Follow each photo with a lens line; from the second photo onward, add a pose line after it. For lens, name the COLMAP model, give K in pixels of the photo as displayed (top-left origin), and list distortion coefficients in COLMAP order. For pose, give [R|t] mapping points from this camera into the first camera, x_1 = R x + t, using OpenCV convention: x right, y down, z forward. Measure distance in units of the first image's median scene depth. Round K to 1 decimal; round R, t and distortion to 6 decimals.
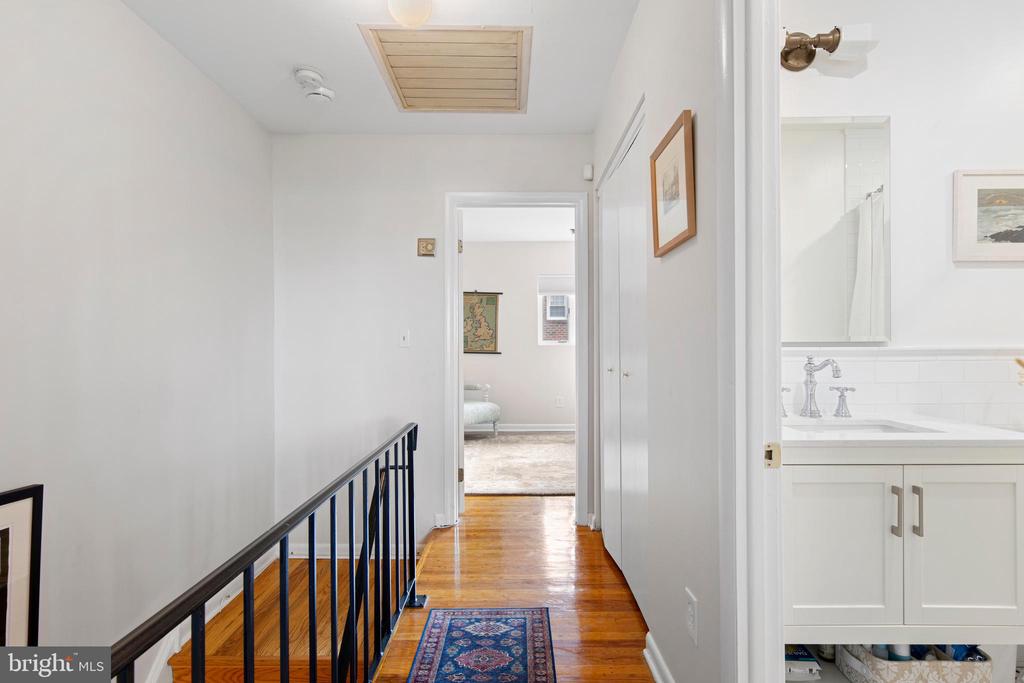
lens RADIAL K [[525.3, 0, 508.1], [0, 525.3, 343.6], [0, 0, 1]] dist [0.017353, -0.006938]
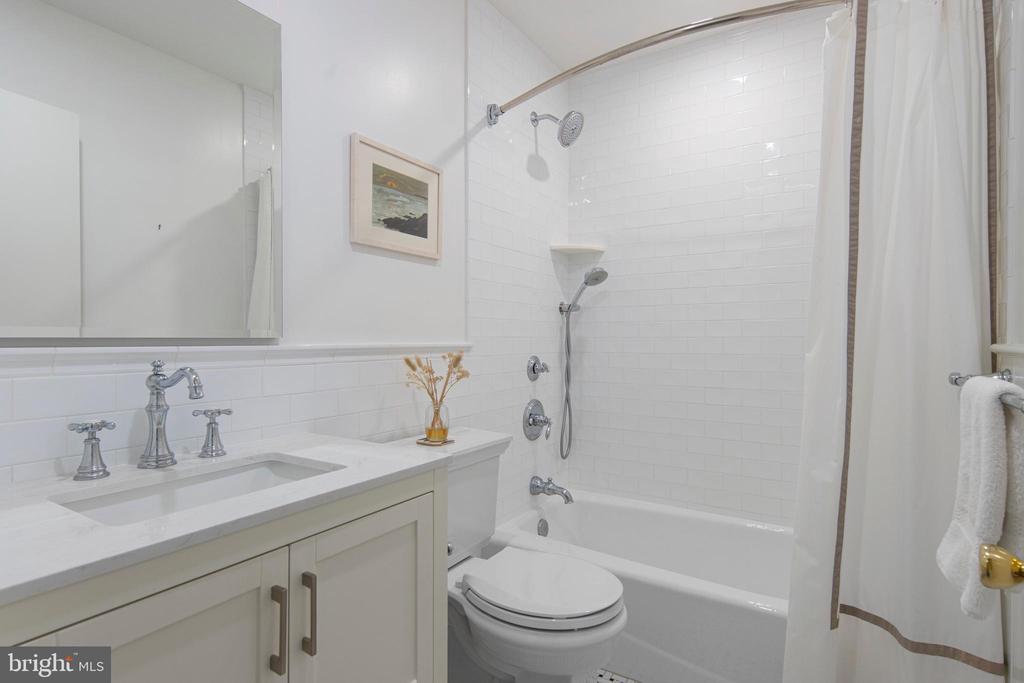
lens RADIAL K [[525.3, 0, 508.9], [0, 525.3, 339.4], [0, 0, 1]] dist [0.017353, -0.006938]
pose [[0.533497, 0.005473, 0.845784, 0.287045], [-0.005239, 0.999981, -0.003166, -0.001178], [-0.845786, -0.002742, 0.533515, 0.364133]]
